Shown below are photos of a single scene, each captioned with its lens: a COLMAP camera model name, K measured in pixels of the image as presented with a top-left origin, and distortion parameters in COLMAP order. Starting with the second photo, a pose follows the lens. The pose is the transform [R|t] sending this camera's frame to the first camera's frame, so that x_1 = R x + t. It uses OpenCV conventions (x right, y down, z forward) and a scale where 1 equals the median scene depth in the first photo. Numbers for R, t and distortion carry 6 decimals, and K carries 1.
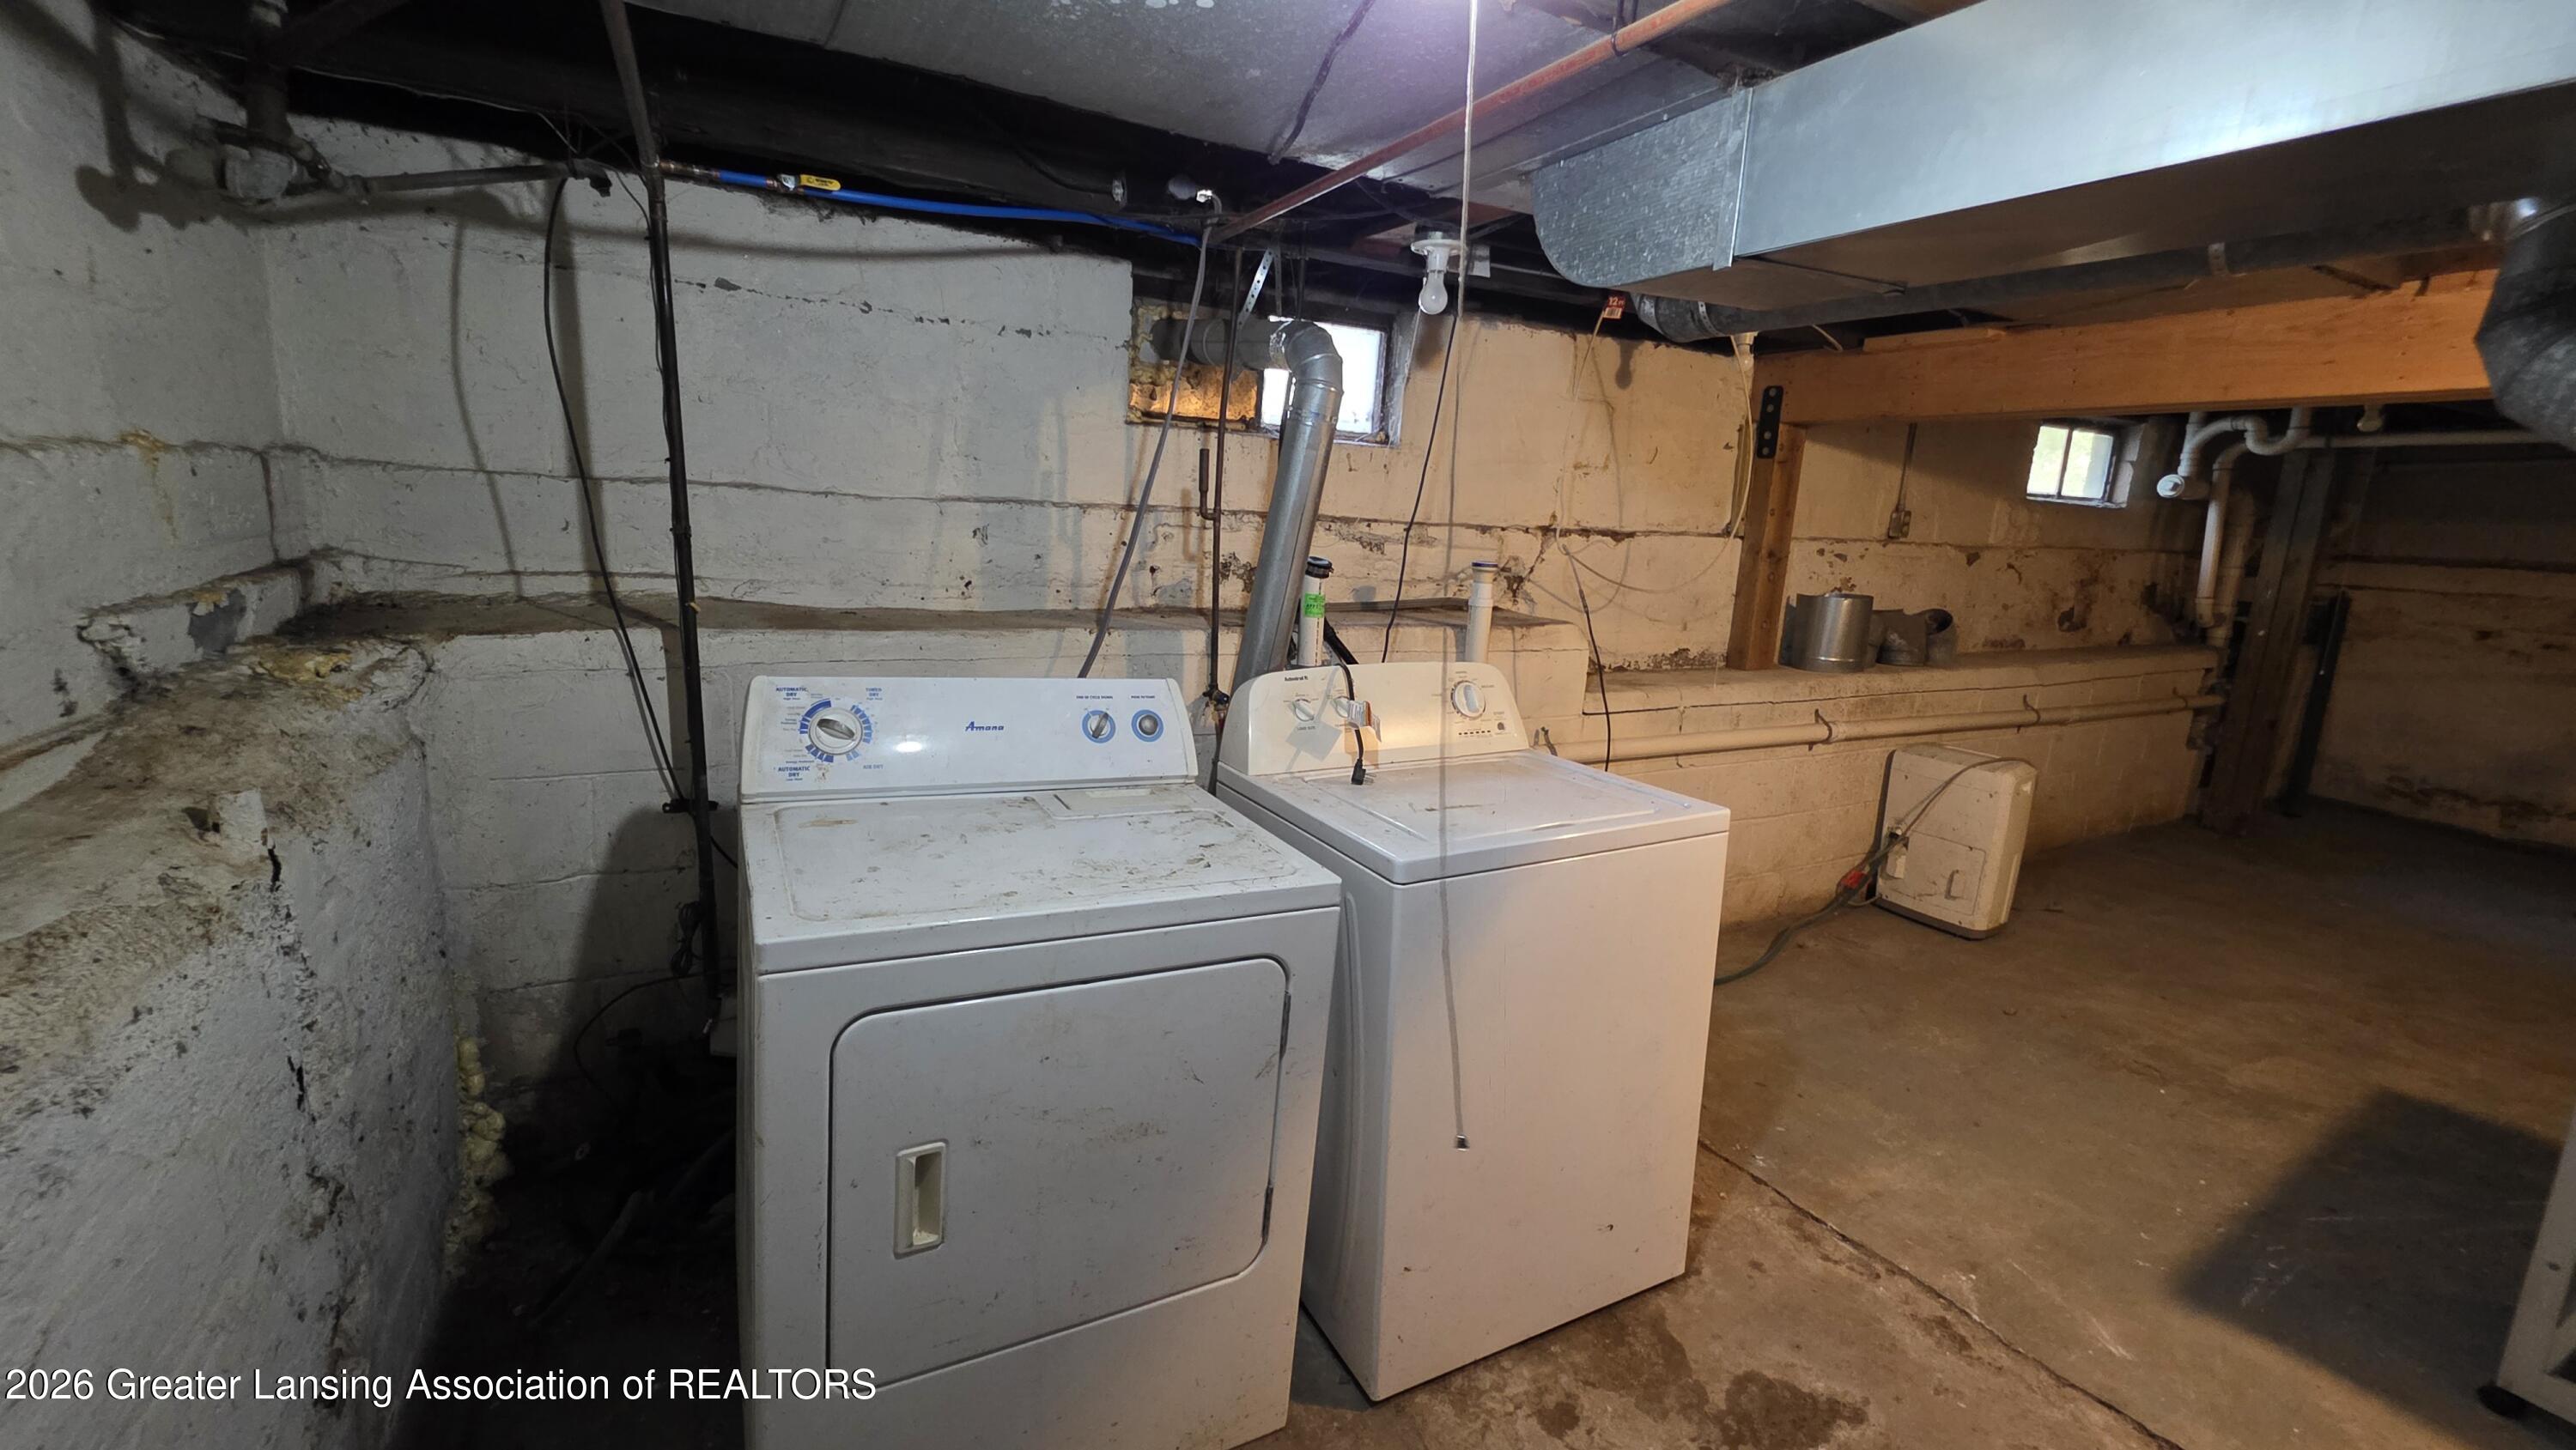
lens RADIAL K [[1037.6, 0, 1272.3], [0, 1037.6, 707.8], [0, 0, 1]] dist [0.000403, -0.000449]
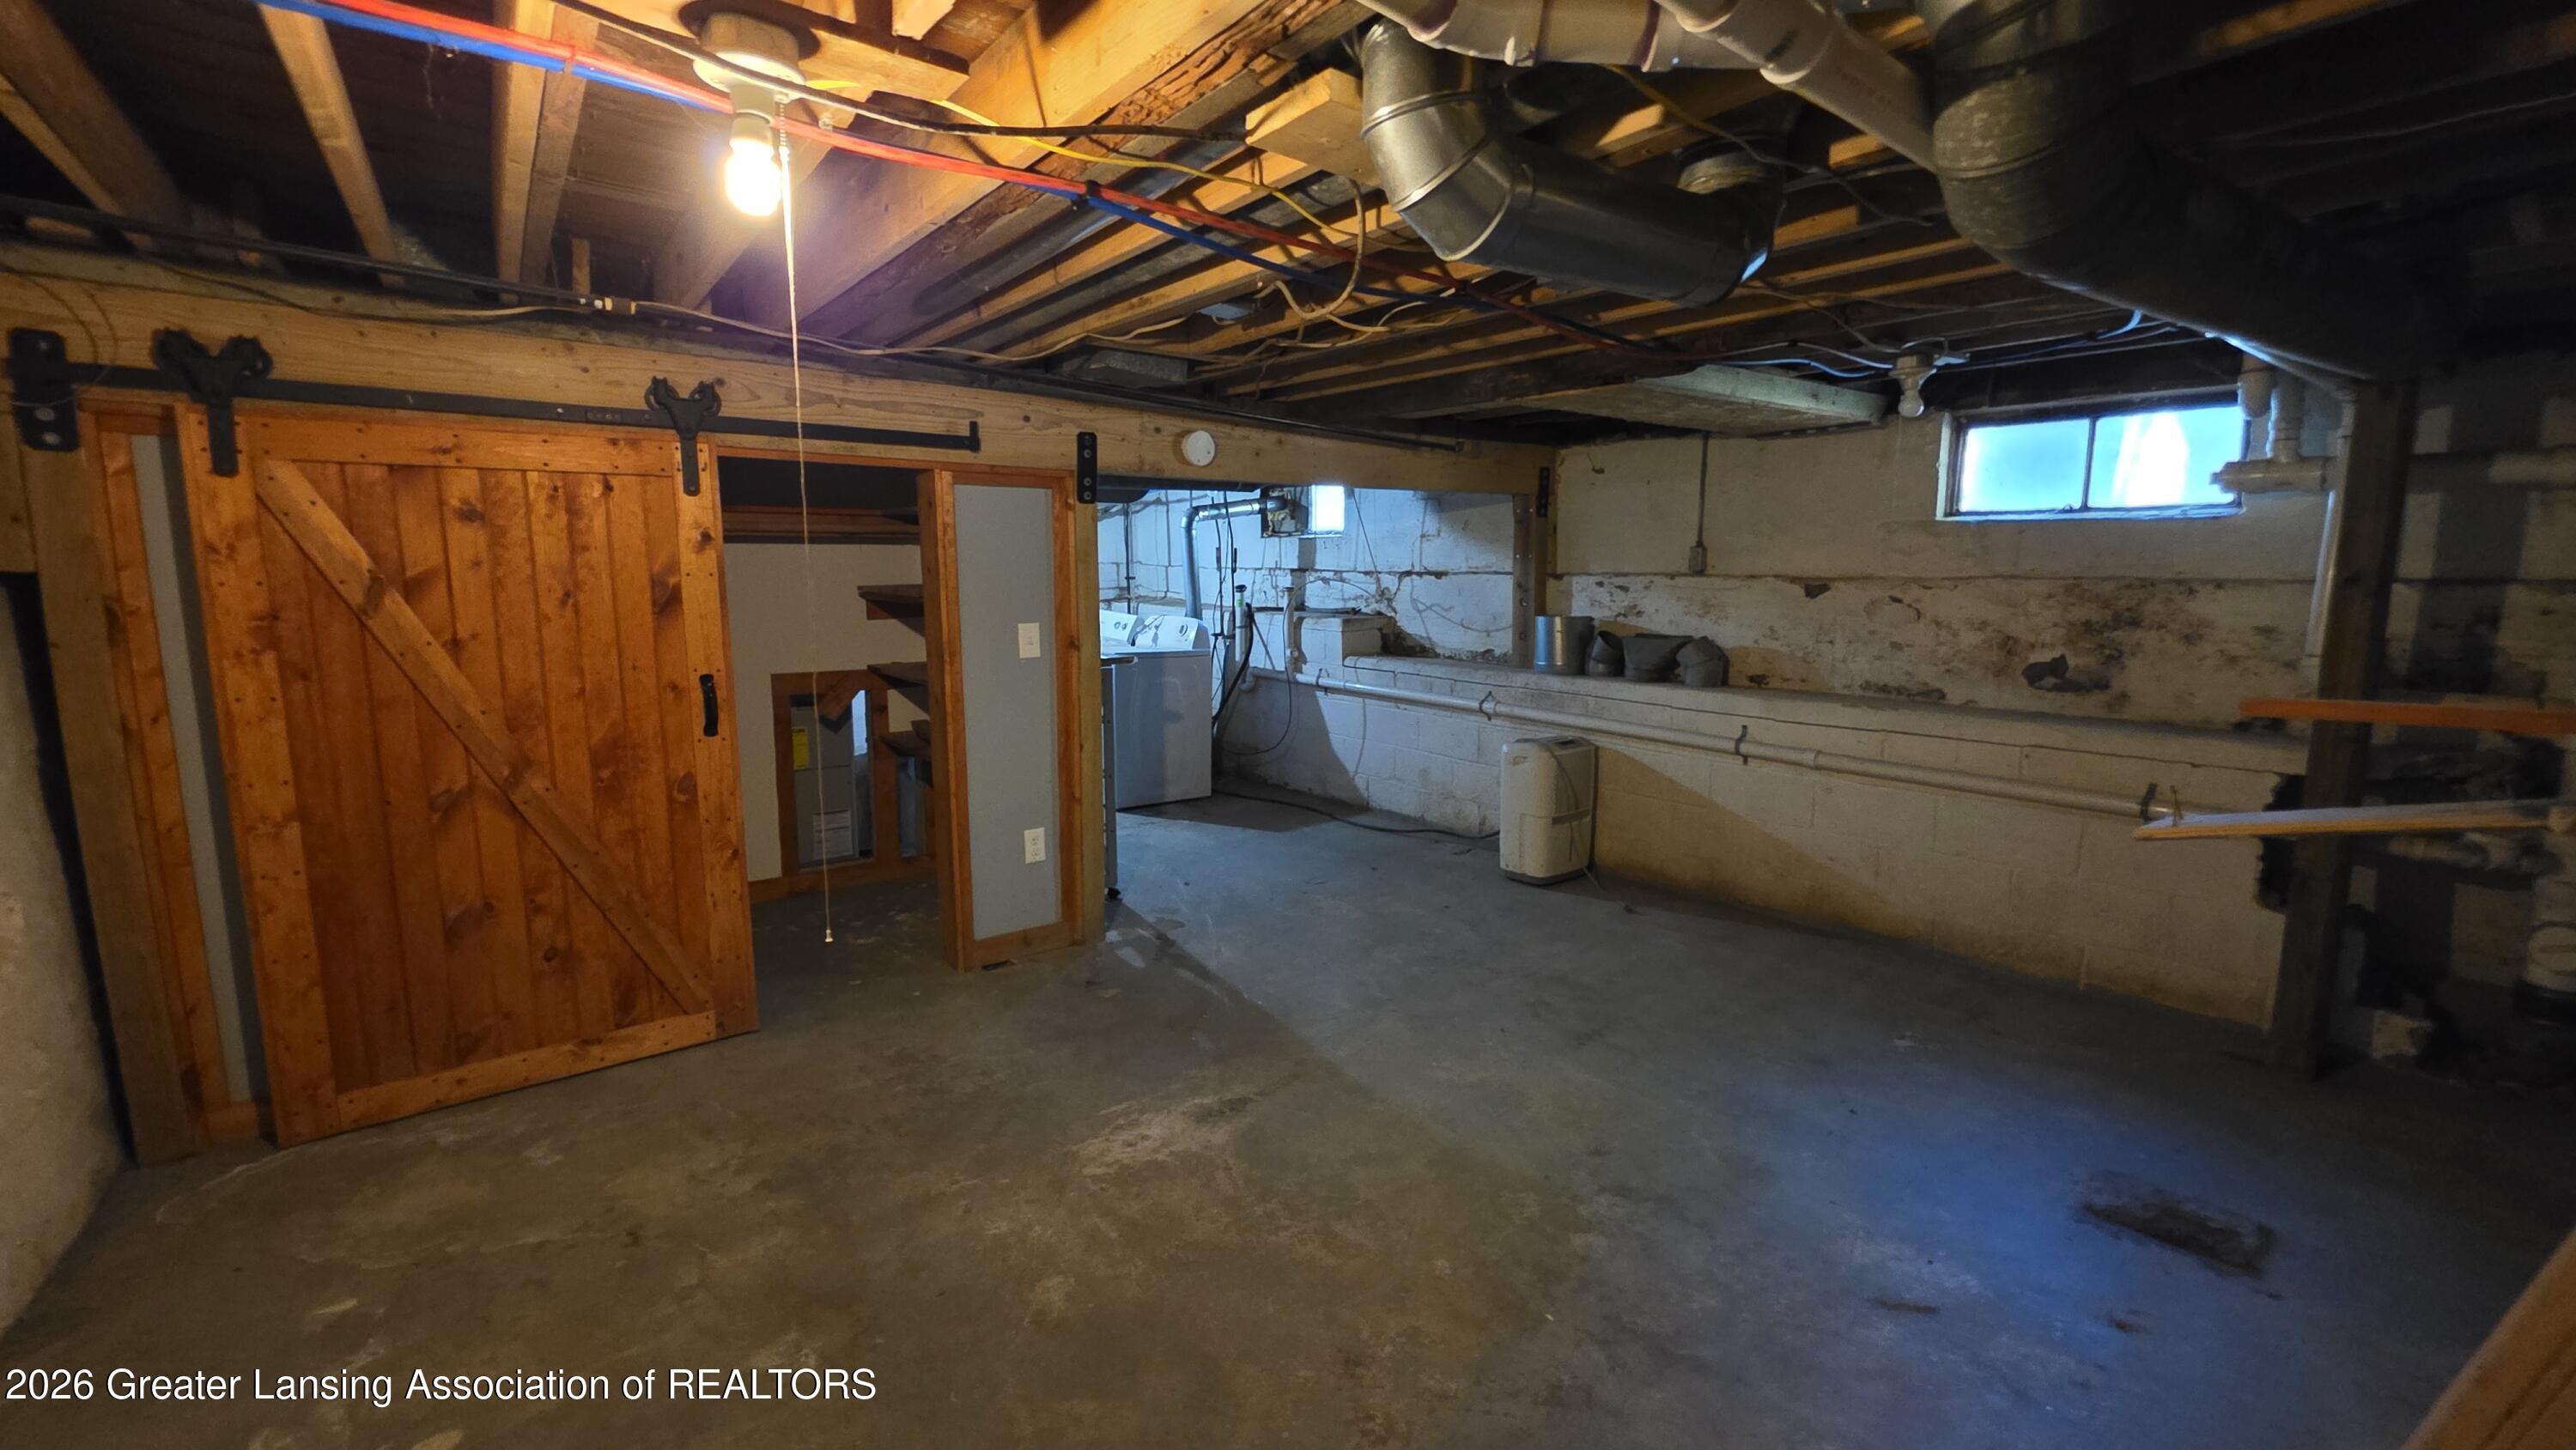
lens RADIAL K [[1037.6, 0, 1284.0], [0, 1037.6, 712.2], [0, 0, 1]] dist [0.000403, -0.000449]
pose [[0.184532, 0.096769, -0.978051, 1.441551], [-0.179459, 0.981729, 0.063274, -0.007386], [0.966303, 0.163844, 0.198527, 0.344045]]
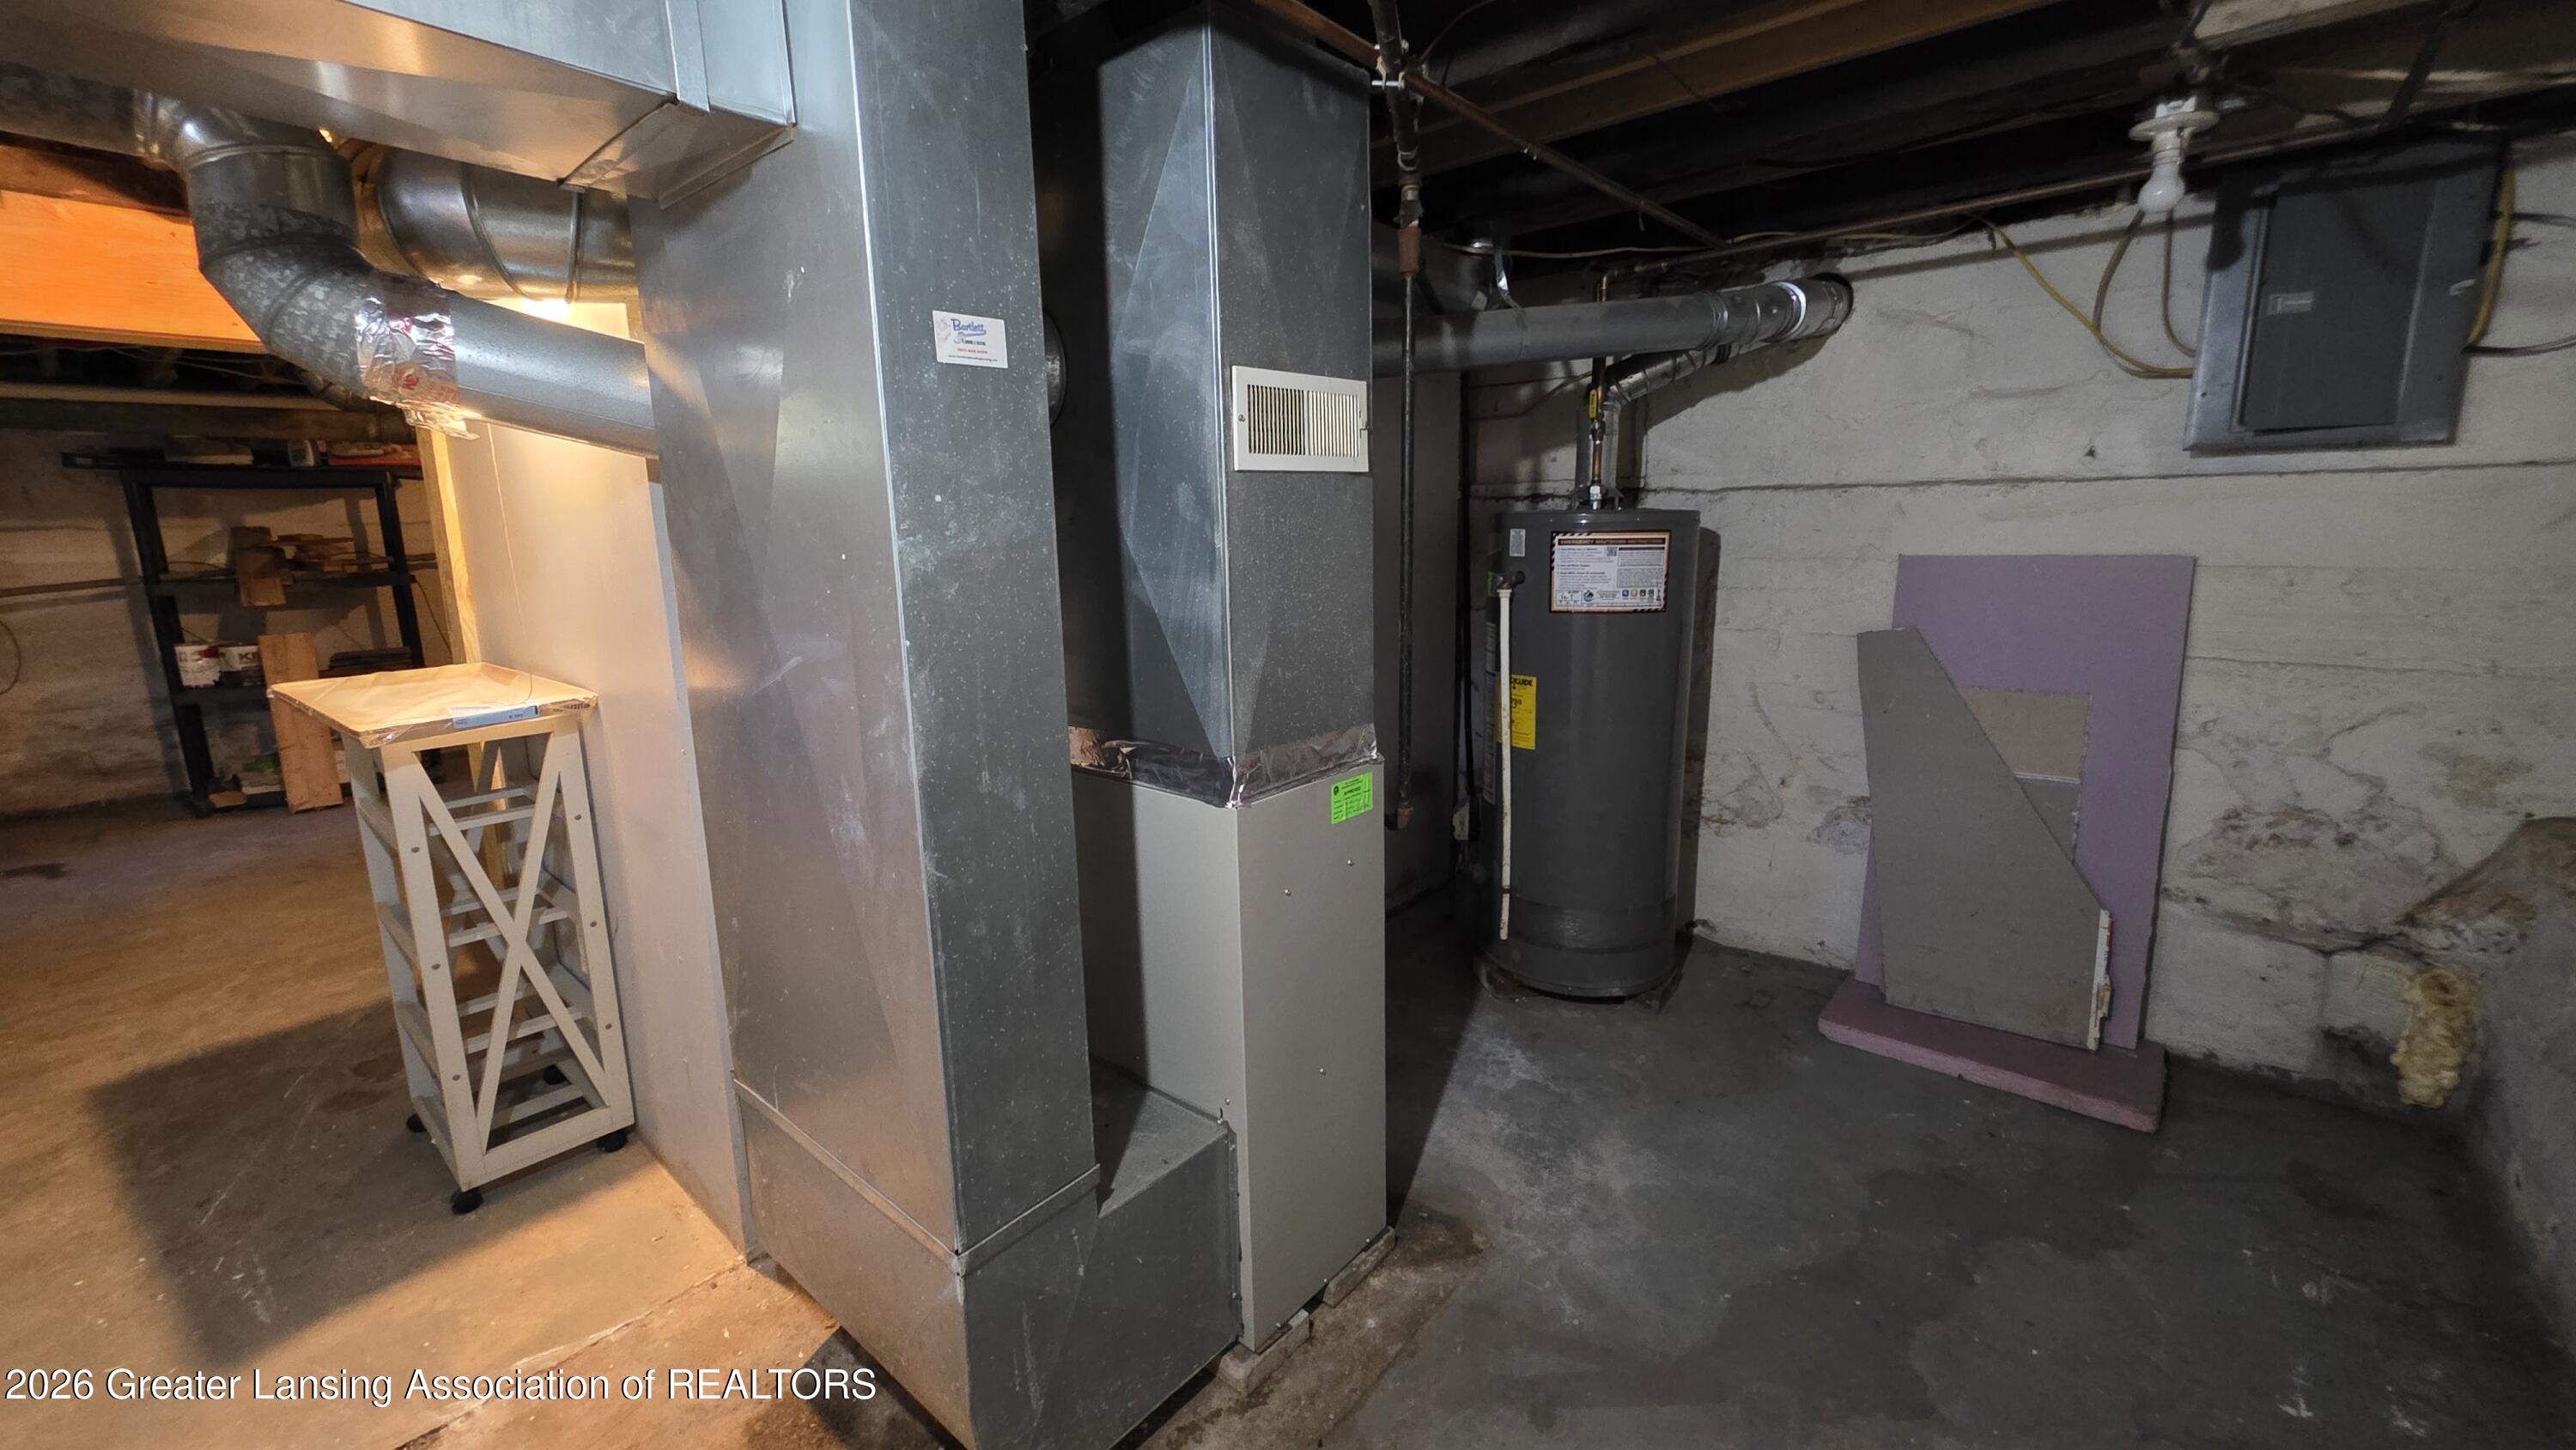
lens RADIAL K [[1037.6, 0, 1277.8], [0, 1037.6, 710.2], [0, 0, 1]] dist [0.000403, -0.000449]
pose [[-0.369163, -0.206645, 0.906100, -0.049453], [0.176212, 0.941718, 0.286560, -0.017005], [-0.912506, 0.265453, -0.311234, 0.137344]]
